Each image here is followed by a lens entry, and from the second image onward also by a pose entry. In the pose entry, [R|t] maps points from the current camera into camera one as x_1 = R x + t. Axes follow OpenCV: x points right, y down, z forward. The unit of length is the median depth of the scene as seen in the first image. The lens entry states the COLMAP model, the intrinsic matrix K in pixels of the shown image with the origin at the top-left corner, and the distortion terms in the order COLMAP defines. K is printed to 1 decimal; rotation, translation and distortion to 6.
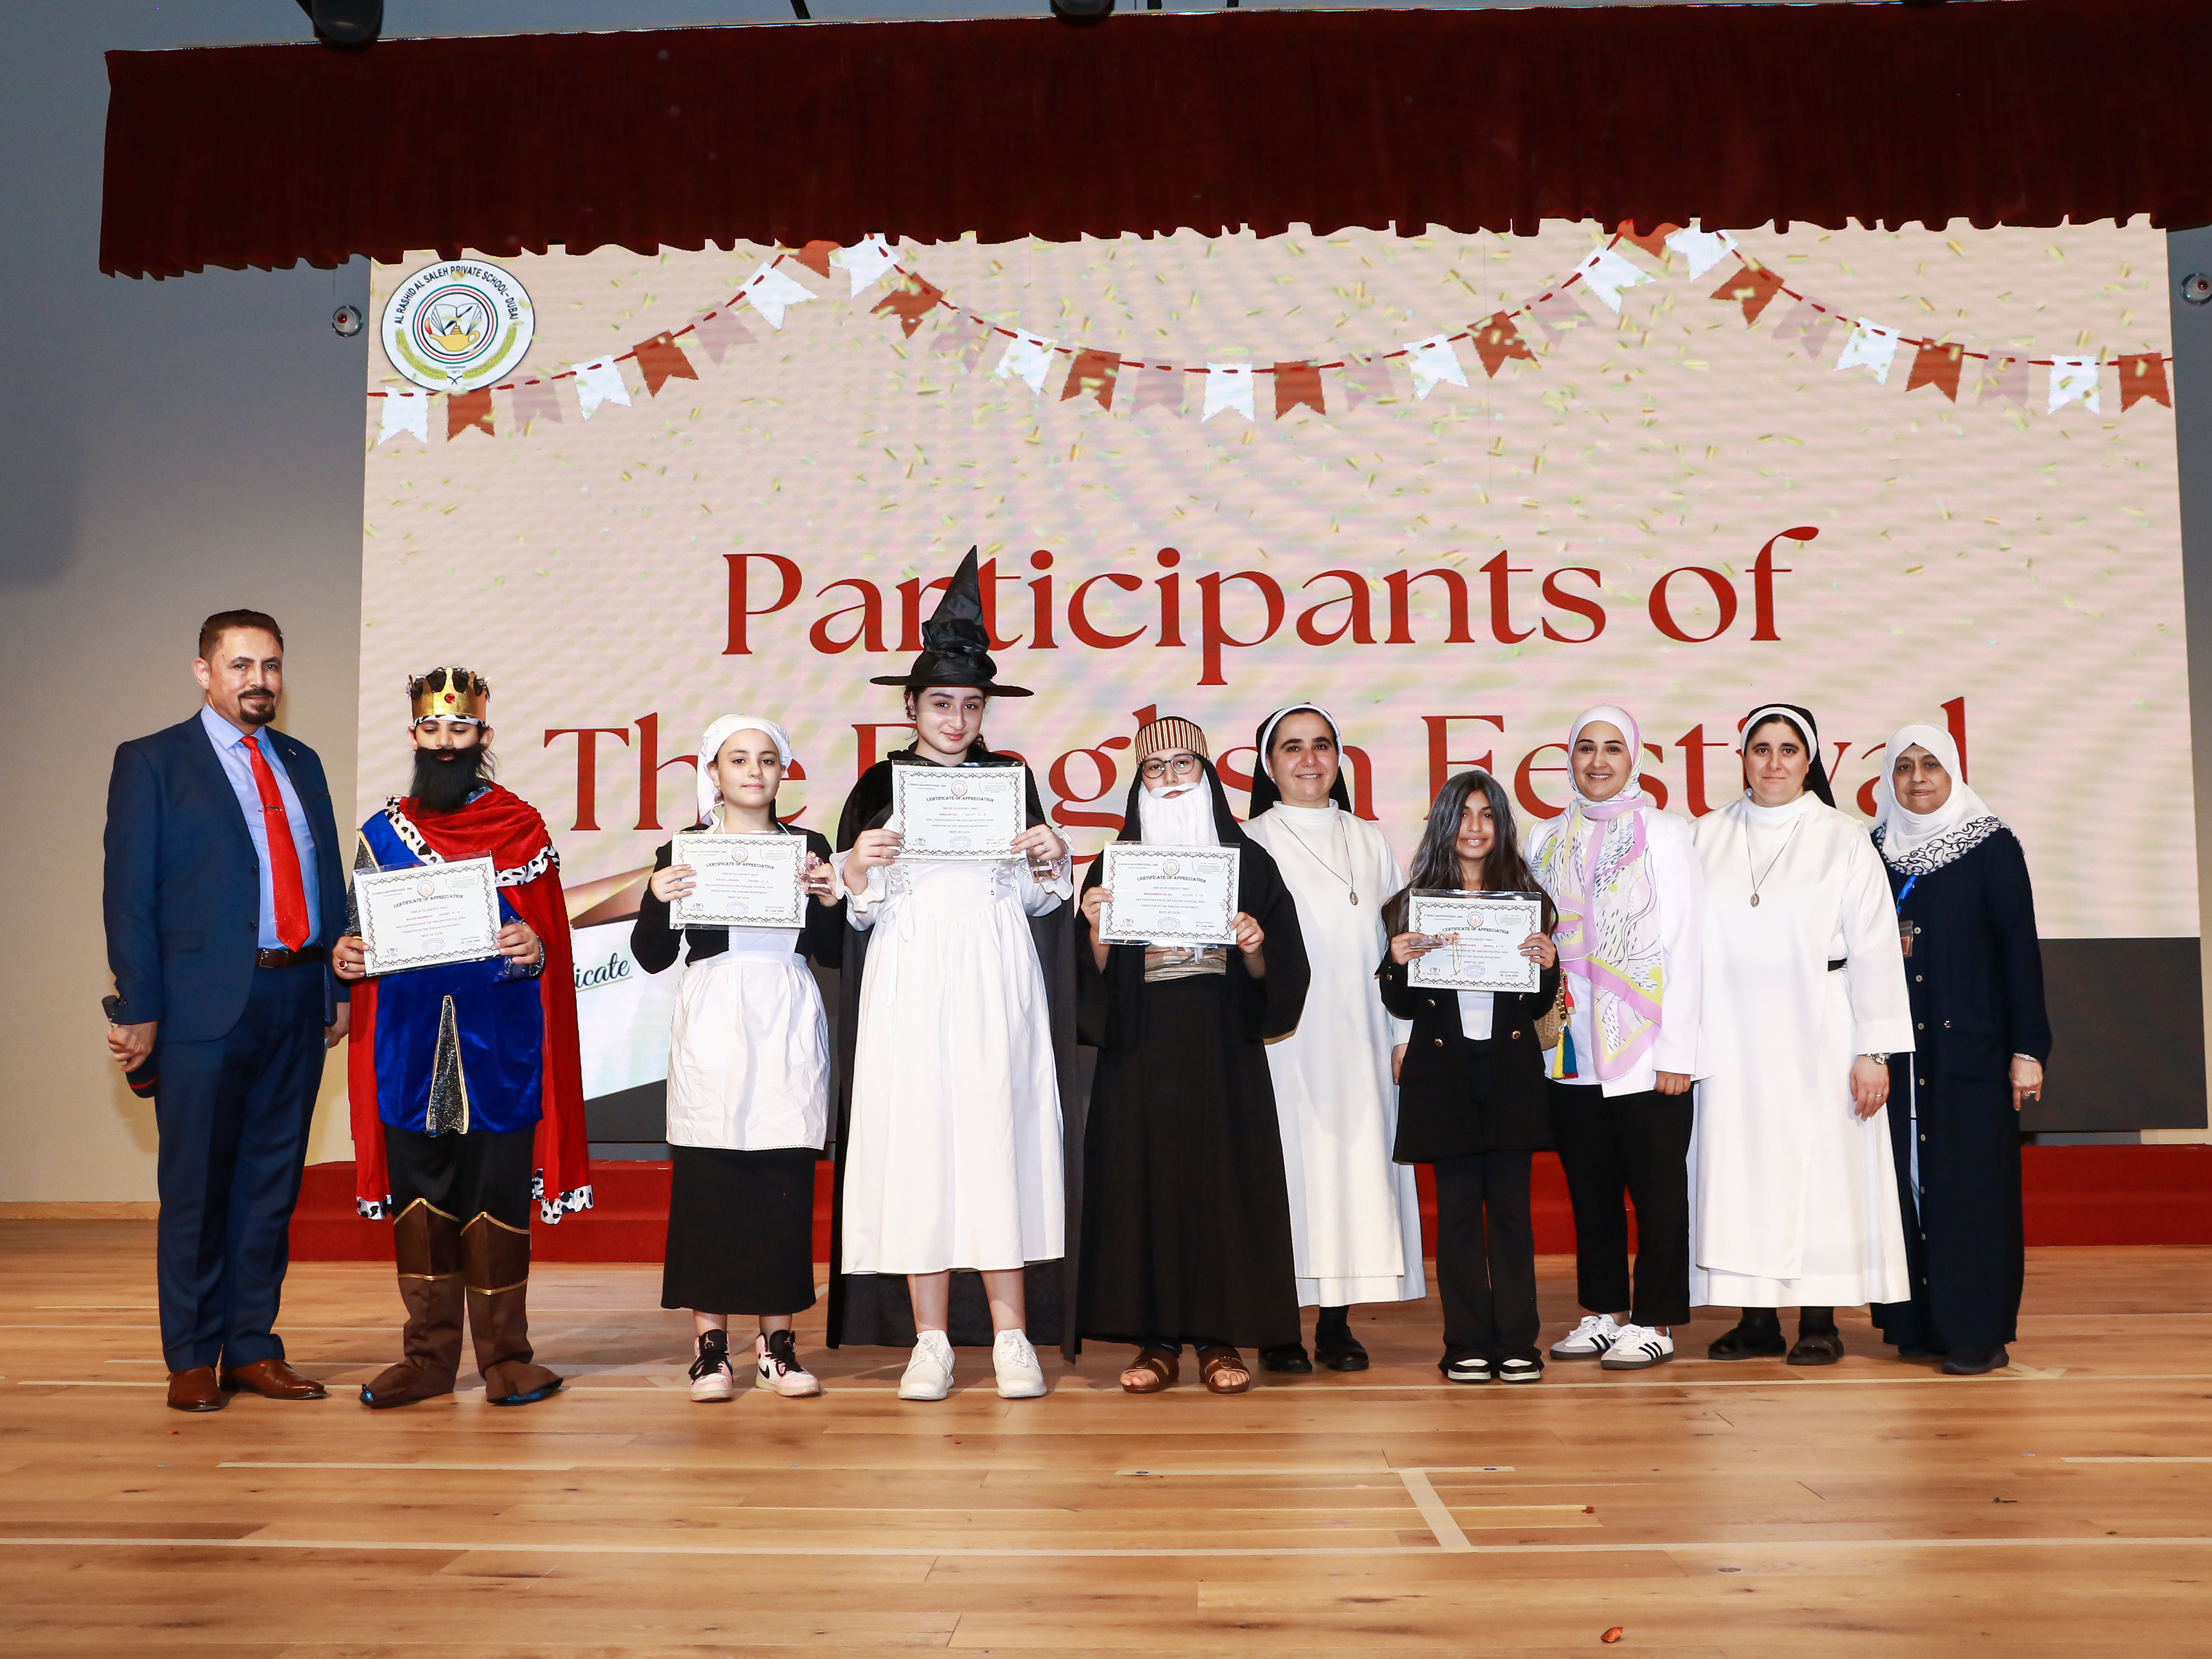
lens RADIAL K [[2247.7, 0, 1112.9], [0, 2247.7, 860.3], [0, 0, 1]] dist [-0.138487, 0.194530]
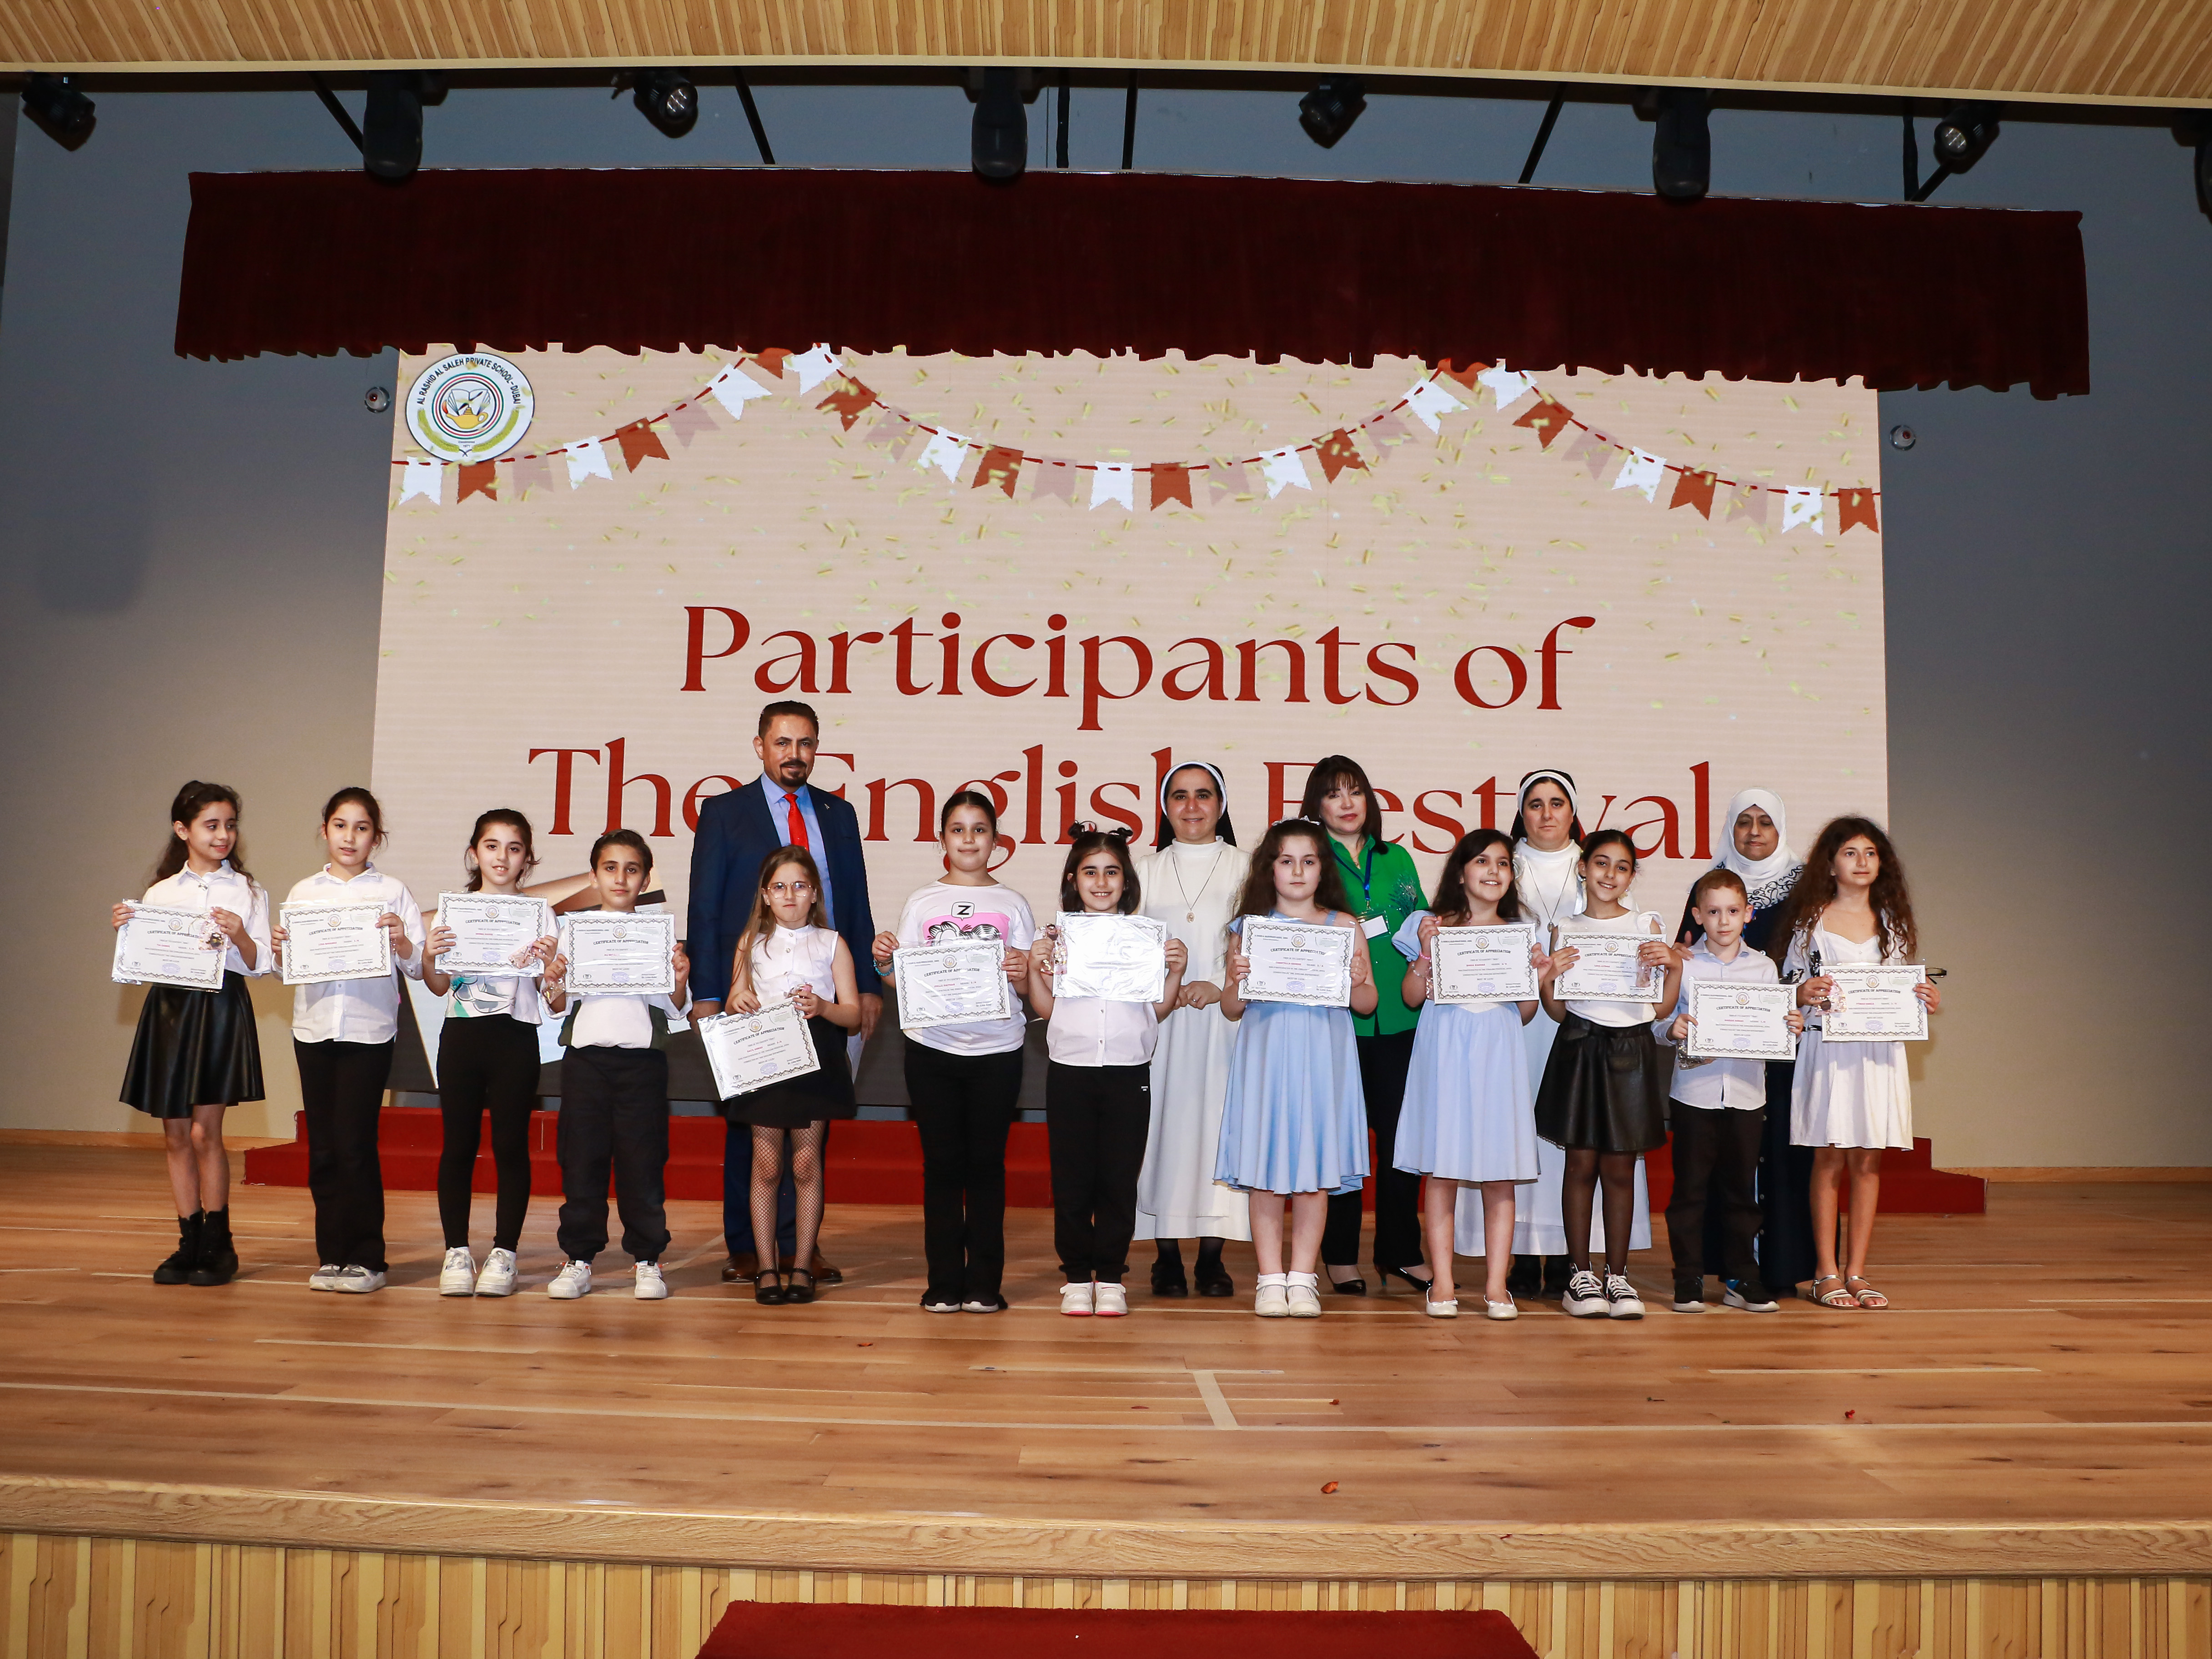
lens RADIAL K [[1952.0, 0, 1107.7], [0, 1952.0, 861.7], [0, 0, 1]] dist [-0.180588, 0.145785]
pose [[0.998466, 0.032062, 0.045140, 0.008962], [-0.031897, 0.999482, -0.004363, -0.003625], [-0.045256, 0.002916, 0.998971, -0.039047]]
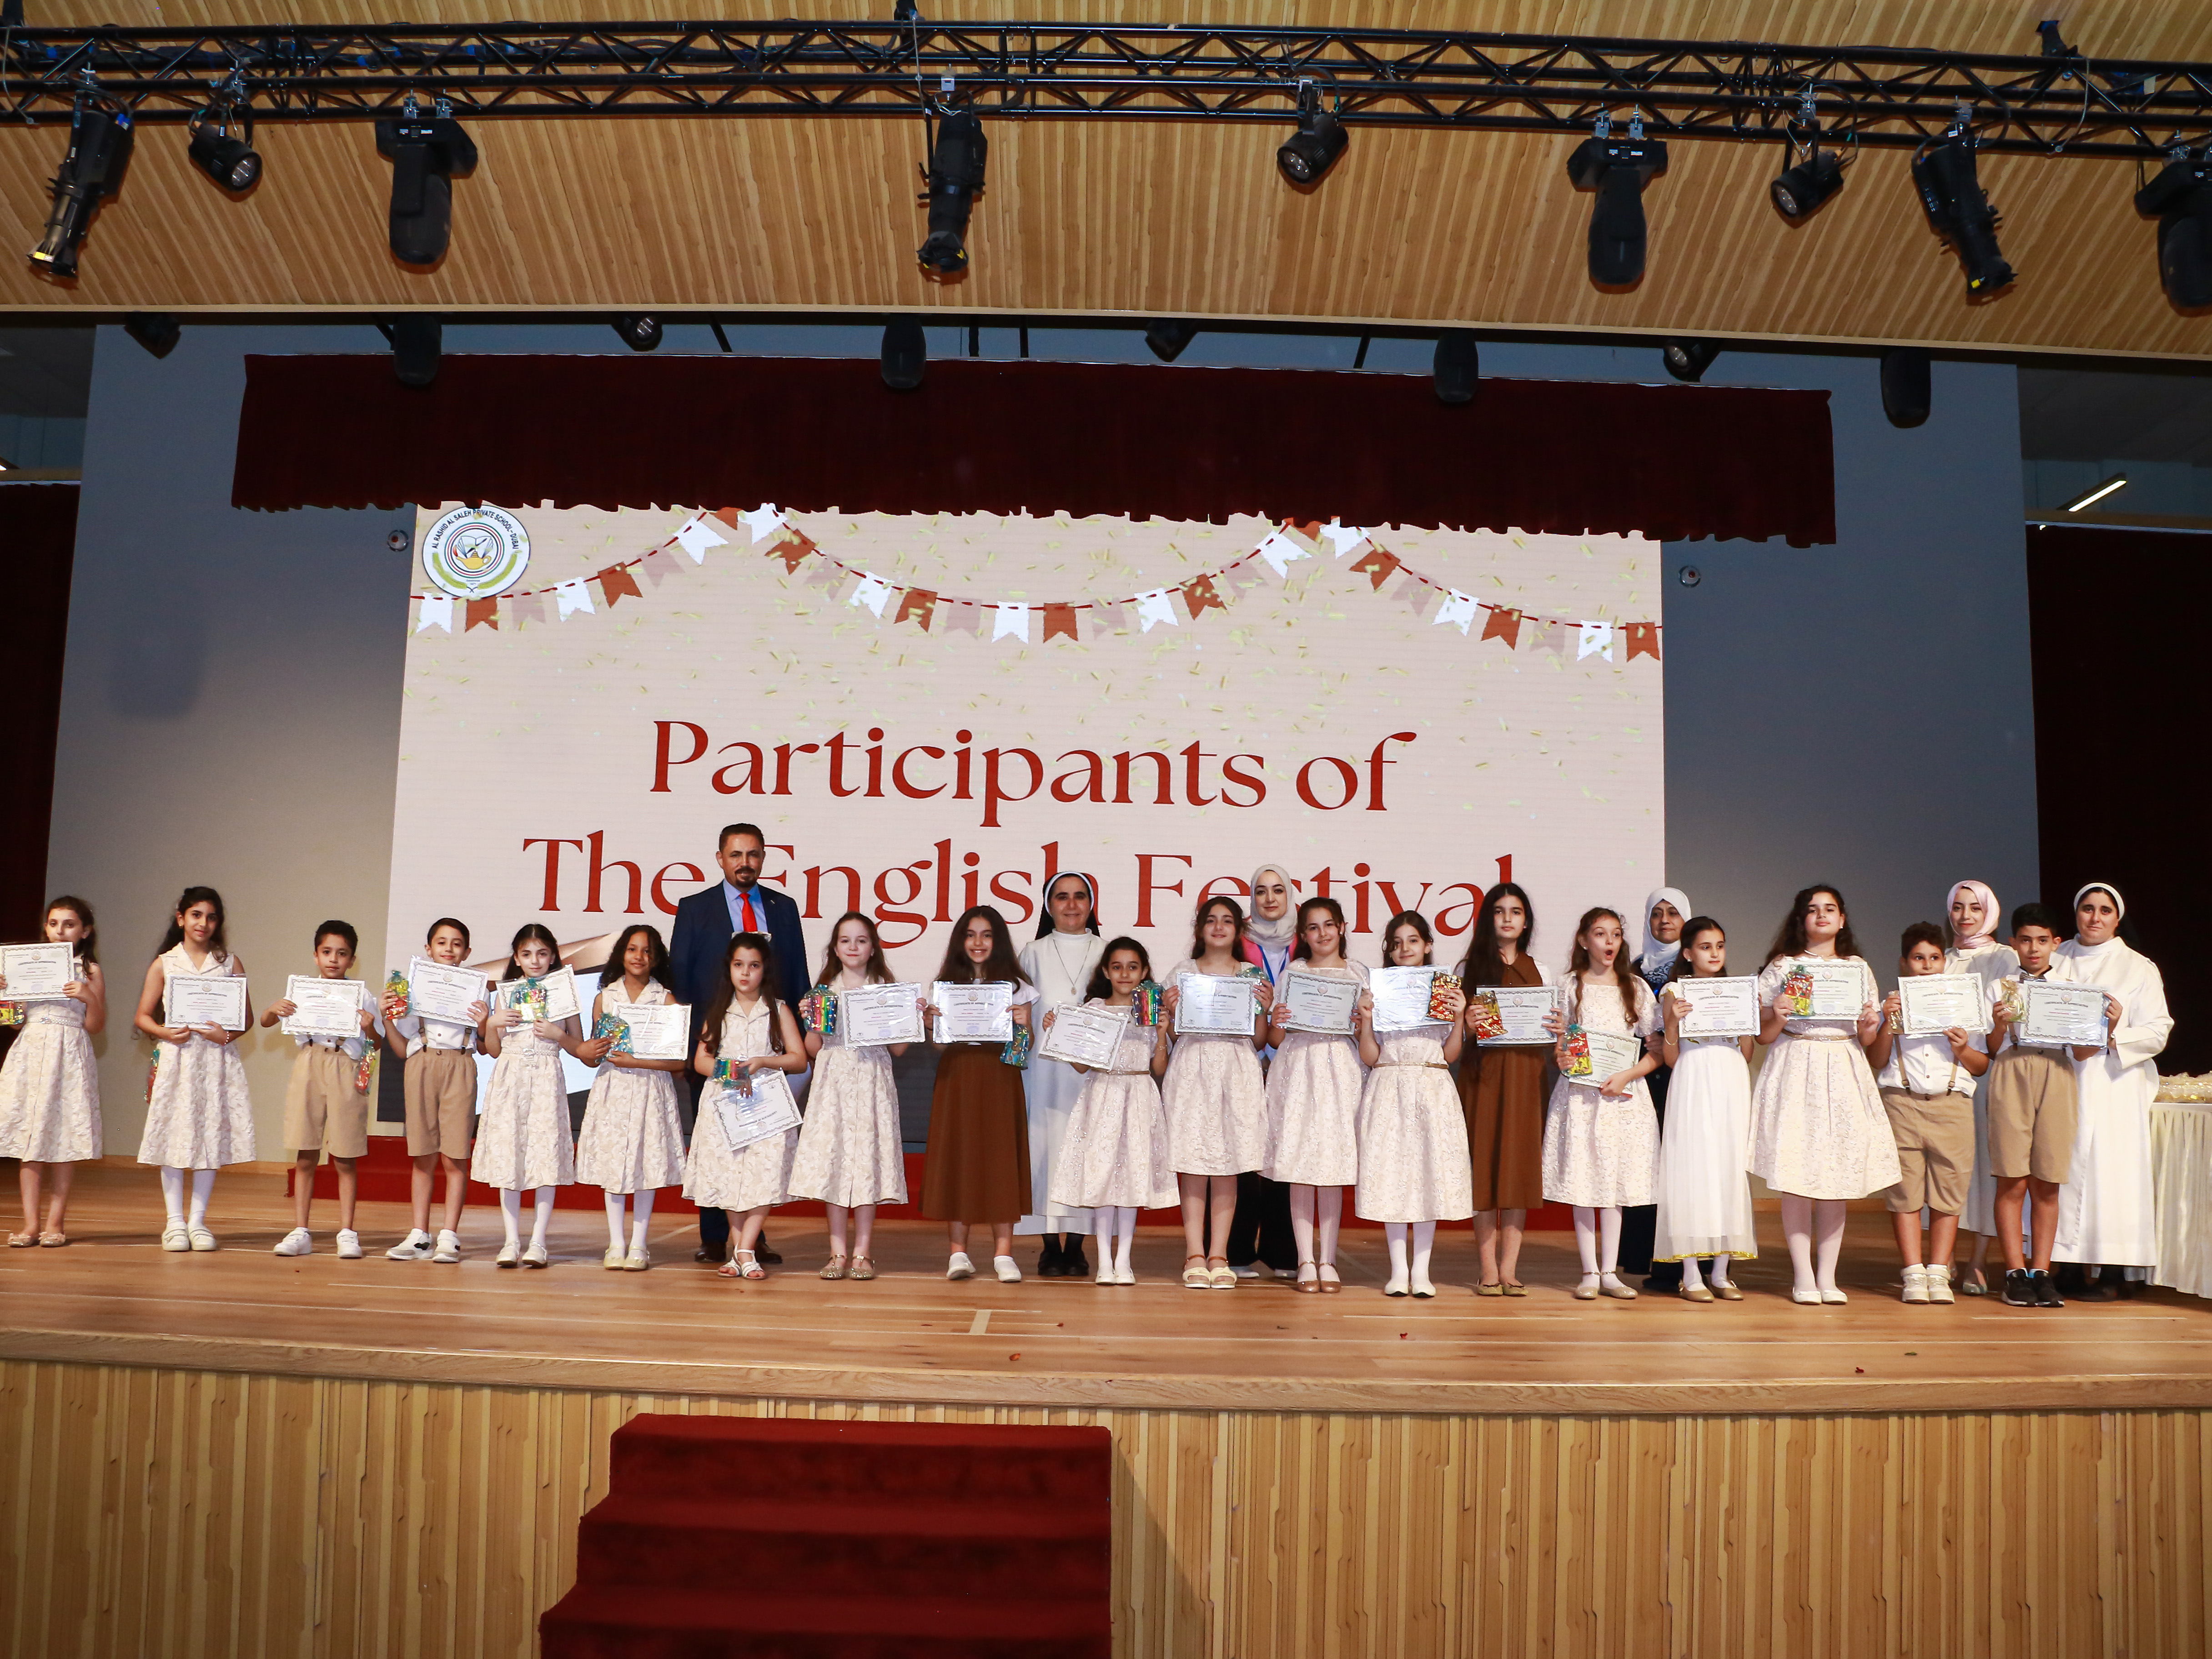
lens RADIAL K [[1952.0, 0, 1107.7], [0, 1952.0, 861.7], [0, 0, 1]] dist [-0.180588, 0.145785]
pose [[0.998159, 0.038071, 0.047211, 0.061222], [-0.036605, 0.998832, -0.031531, -0.019117], [-0.048356, 0.029745, 0.998387, -0.248810]]
